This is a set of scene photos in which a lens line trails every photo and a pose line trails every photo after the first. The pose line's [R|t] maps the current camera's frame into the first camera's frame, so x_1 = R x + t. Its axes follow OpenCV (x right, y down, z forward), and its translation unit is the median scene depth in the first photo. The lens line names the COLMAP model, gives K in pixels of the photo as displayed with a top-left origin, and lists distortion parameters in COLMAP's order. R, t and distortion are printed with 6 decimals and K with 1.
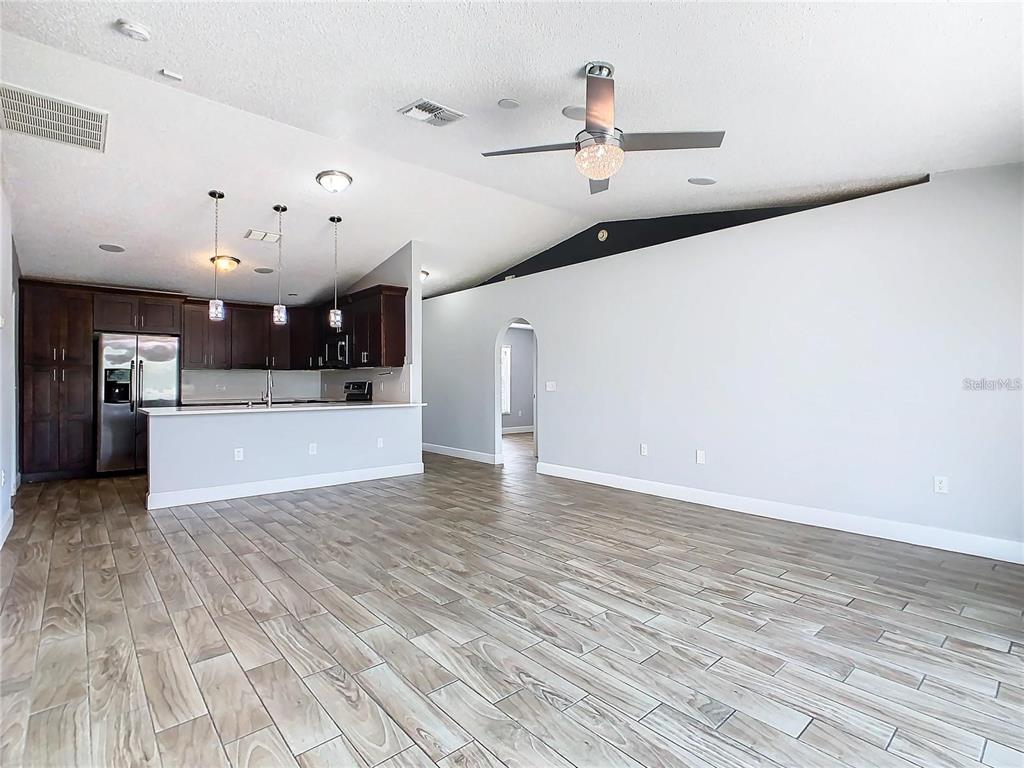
lens RADIAL K [[510.7, 0, 521.7], [0, 510.7, 380.5], [0, 0, 1]] dist [-0.021368, 0.006283]
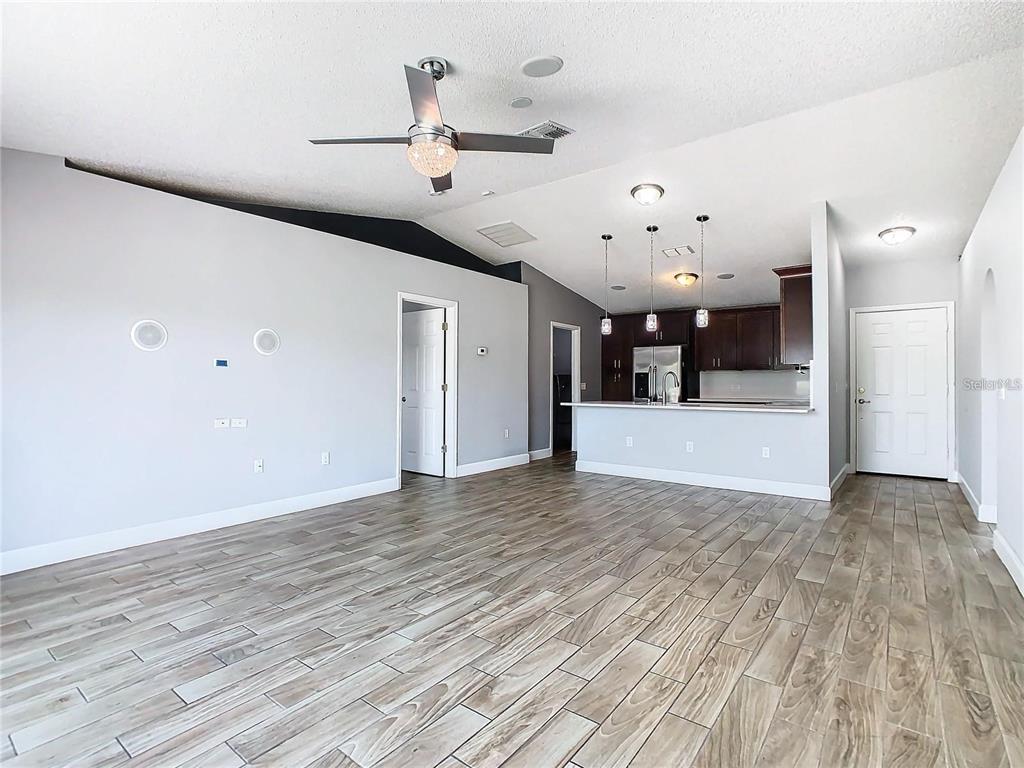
lens RADIAL K [[510.7, 0, 520.4], [0, 510.7, 383.0], [0, 0, 1]] dist [-0.021368, 0.006283]
pose [[0.190177, 0.001180, -0.981749, 0.768321], [0.004487, 0.999988, 0.002071, 0.000415], [0.981740, -0.004799, 0.190169, 0.654814]]
